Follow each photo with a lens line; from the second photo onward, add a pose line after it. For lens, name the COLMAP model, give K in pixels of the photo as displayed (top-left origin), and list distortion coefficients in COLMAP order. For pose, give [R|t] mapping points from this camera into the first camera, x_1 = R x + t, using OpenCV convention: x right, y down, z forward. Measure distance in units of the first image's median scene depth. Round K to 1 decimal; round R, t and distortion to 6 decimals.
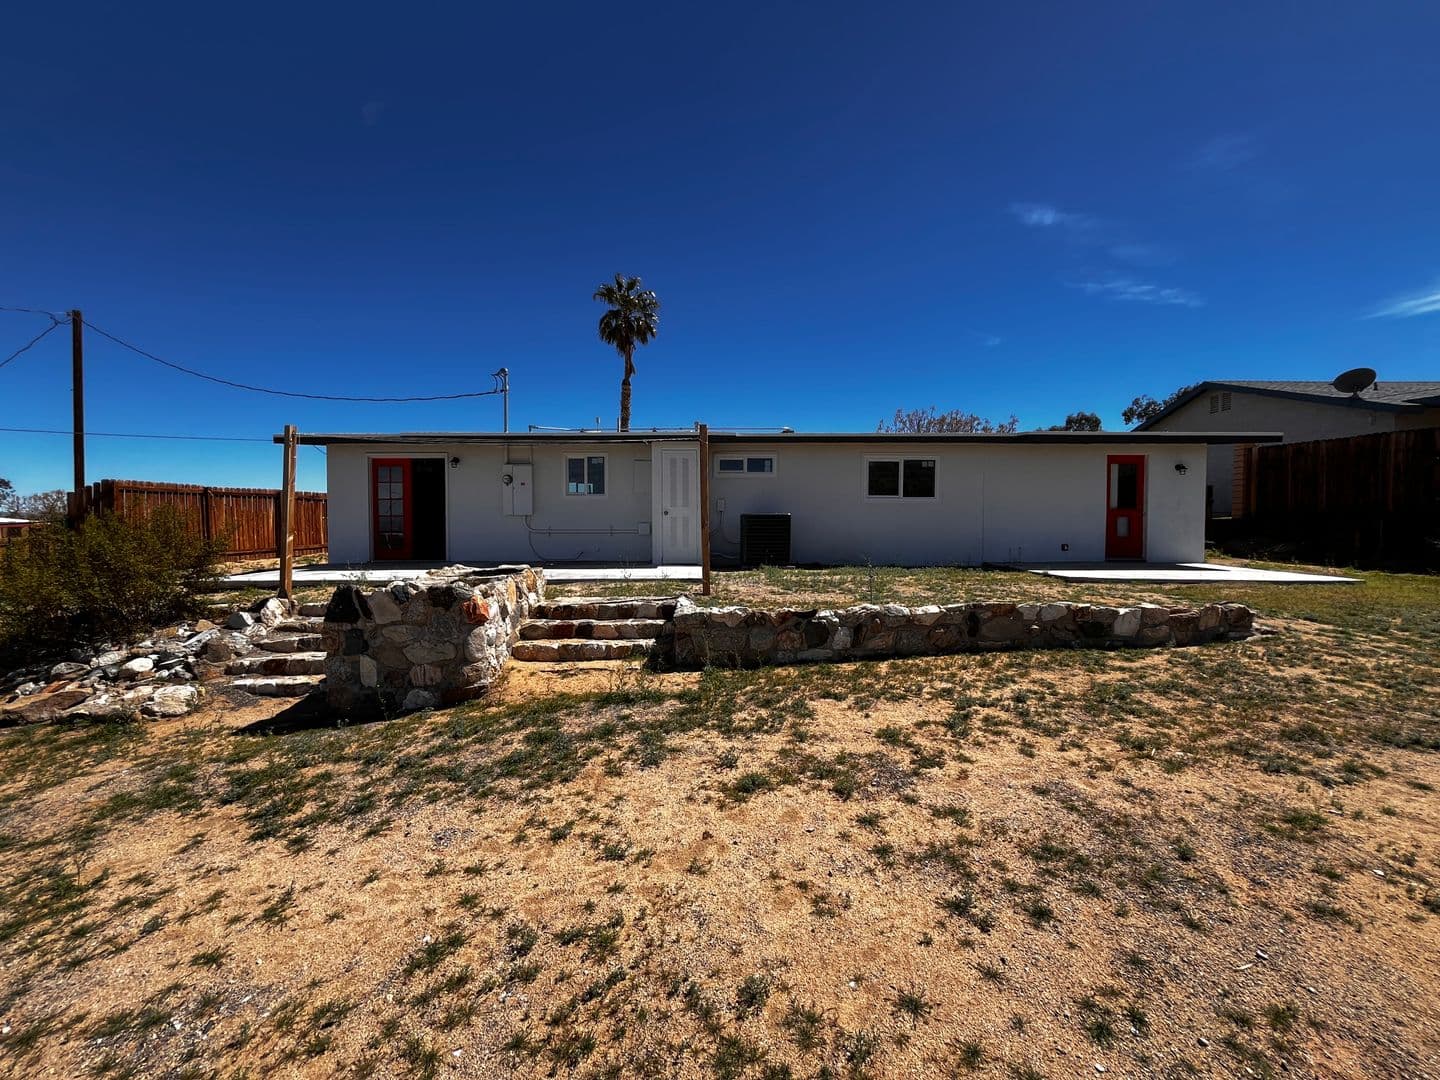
lens RADIAL K [[575.2, 0, 706.0], [0, 575.2, 537.3], [0, 0, 1]] dist [-0.007512, 0.000227]
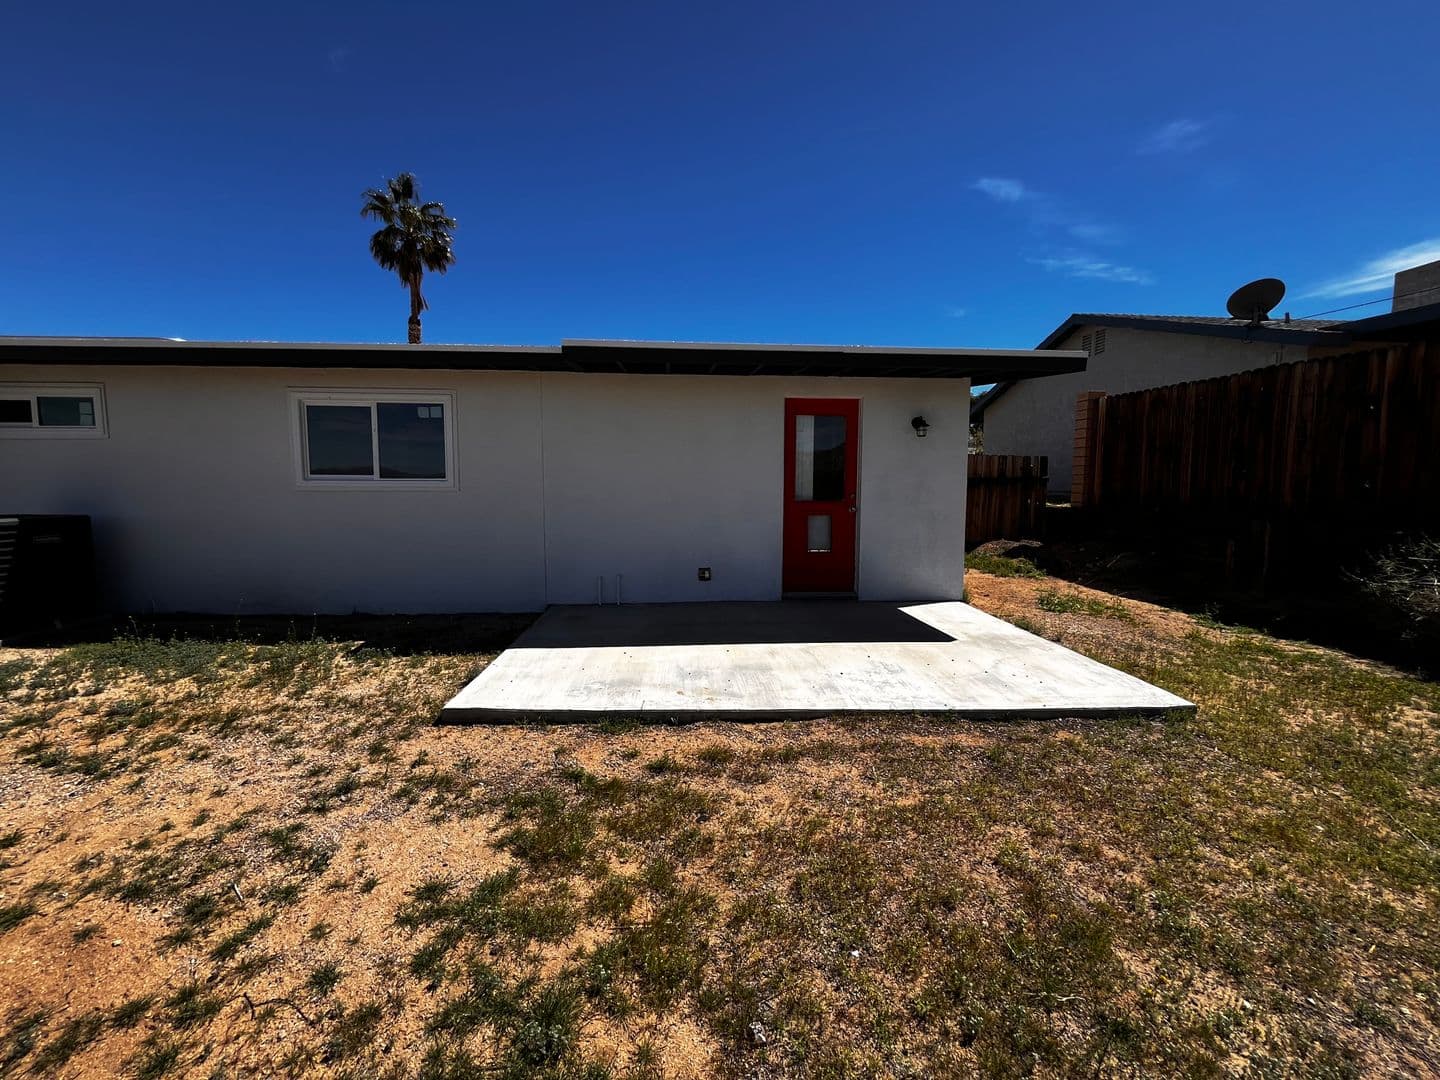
lens RADIAL K [[575.2, 0, 725.8], [0, 575.2, 527.0], [0, 0, 1]] dist [-0.007512, 0.000227]
pose [[0.996803, -0.004563, 0.079763, 0.478367], [0.001679, 0.999343, 0.036193, -0.035929], [-0.079876, -0.035943, 0.996157, 0.382624]]
